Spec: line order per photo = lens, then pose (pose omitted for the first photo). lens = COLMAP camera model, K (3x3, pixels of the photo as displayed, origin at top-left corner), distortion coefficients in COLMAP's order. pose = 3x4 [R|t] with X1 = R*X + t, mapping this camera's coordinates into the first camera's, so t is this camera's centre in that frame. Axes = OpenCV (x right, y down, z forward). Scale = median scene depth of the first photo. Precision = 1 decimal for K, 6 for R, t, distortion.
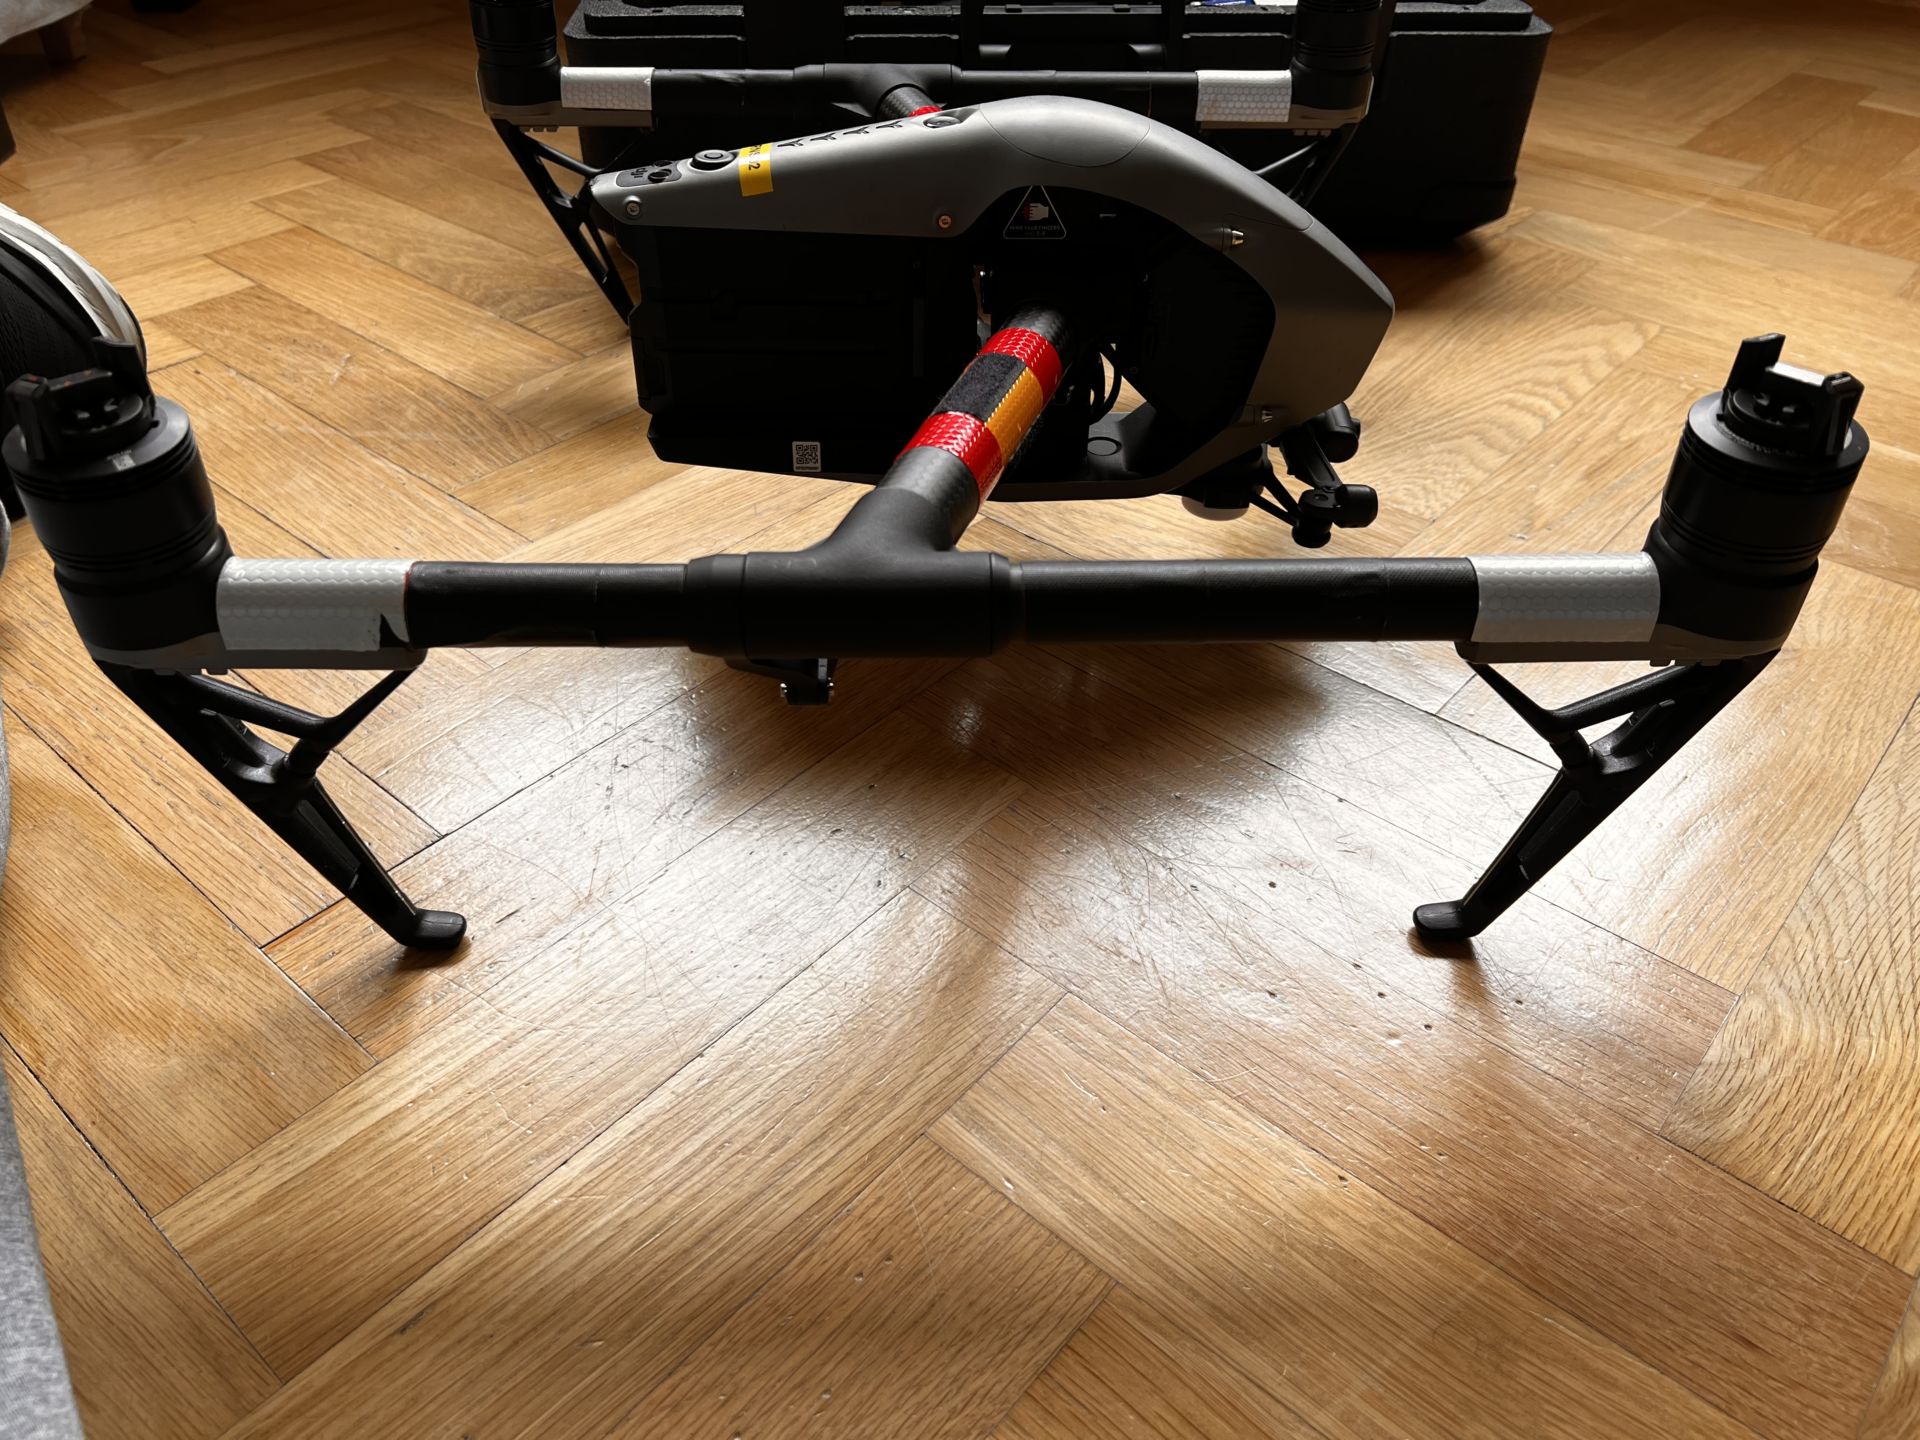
lens RADIAL K [[1498.2, 0, 942.7], [0, 1498.2, 713.4], [0, 0, 1]] dist [0.025757, -0.045784]
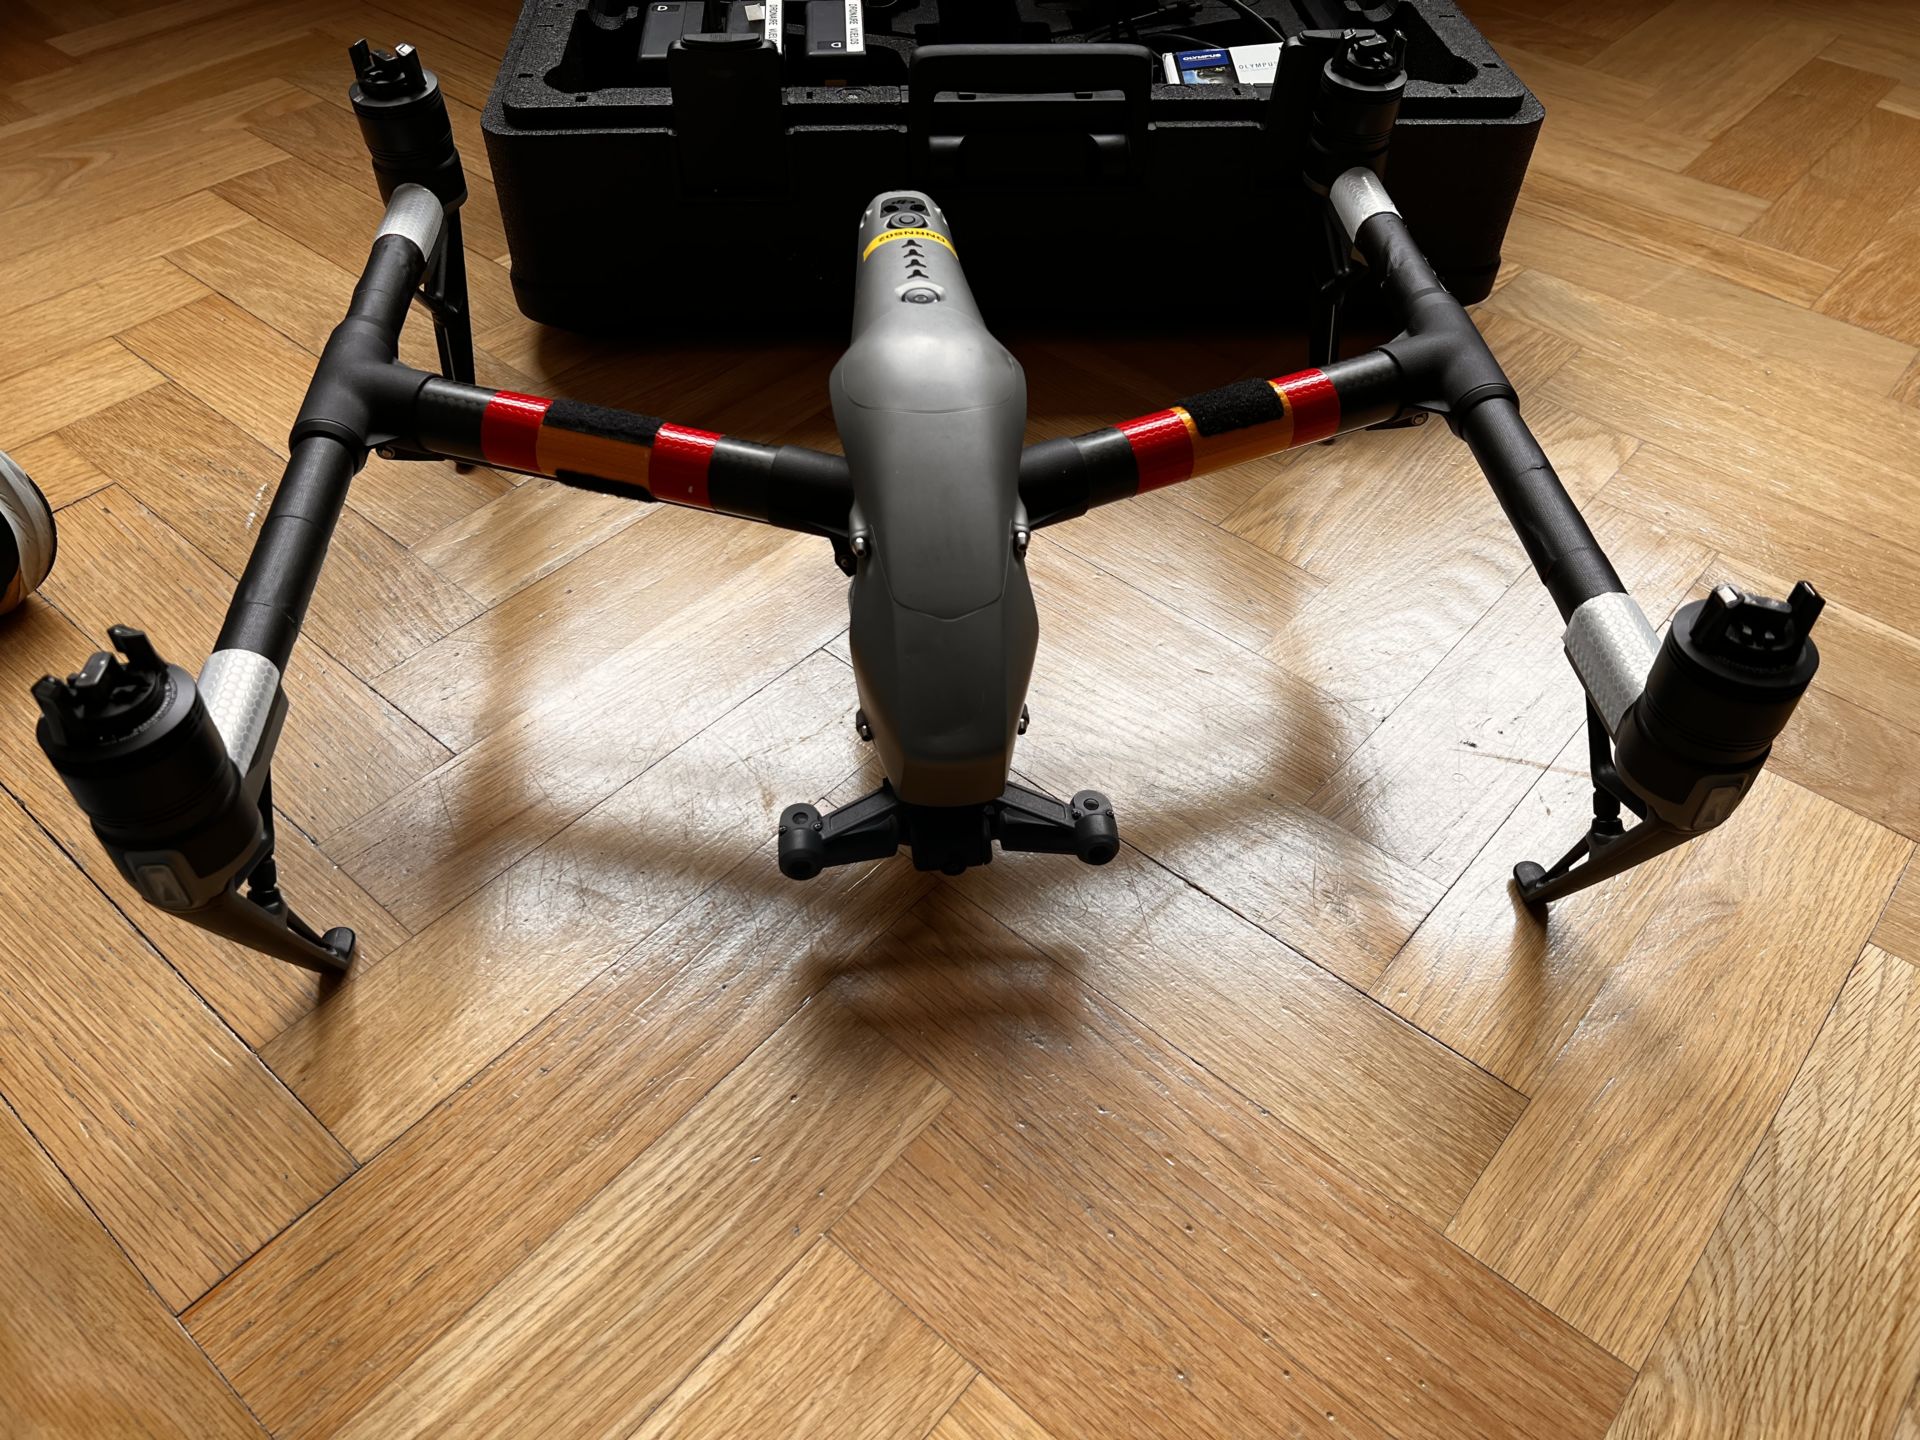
lens RADIAL K [[1498.2, 0, 952.3], [0, 1498.2, 716.0], [0, 0, 1]] dist [0.025757, -0.045784]
pose [[0.999952, 0.001835, 0.009591, 0.041732], [-0.003078, 0.991344, 0.131252, -0.290553], [-0.009267, -0.131275, 0.991303, 0.040550]]
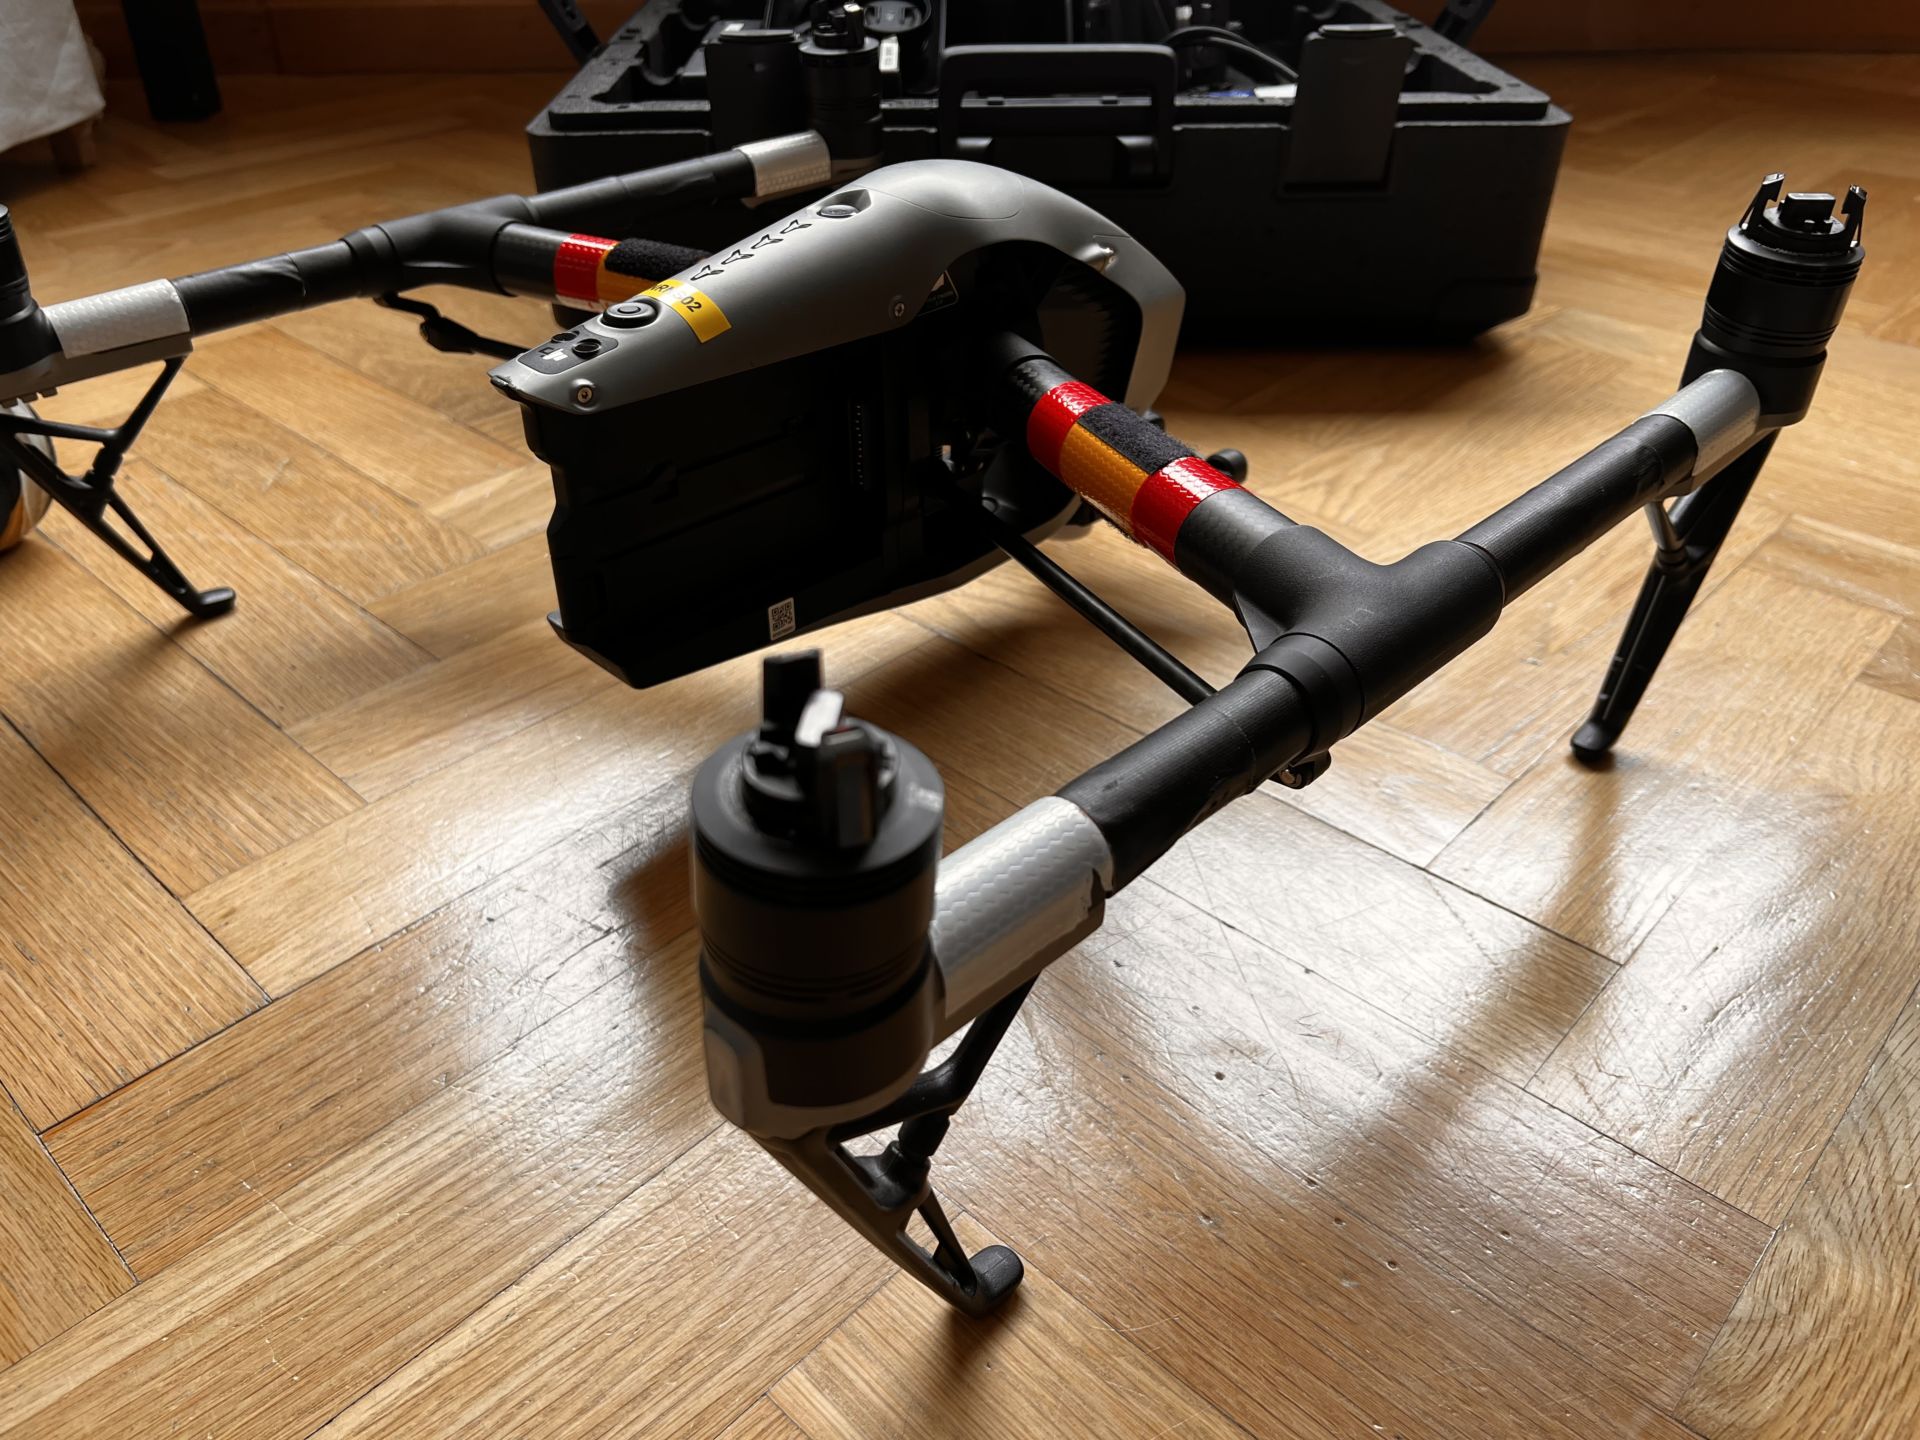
lens RADIAL K [[1498.2, 0, 950.2], [0, 1498.2, 706.2], [0, 0, 1]] dist [0.025757, -0.045784]
pose [[0.999195, 0.007477, -0.039407, 0.081400], [-0.010249, 0.997451, -0.070609, -0.027001], [0.038779, 0.070956, 0.996725, 0.106951]]
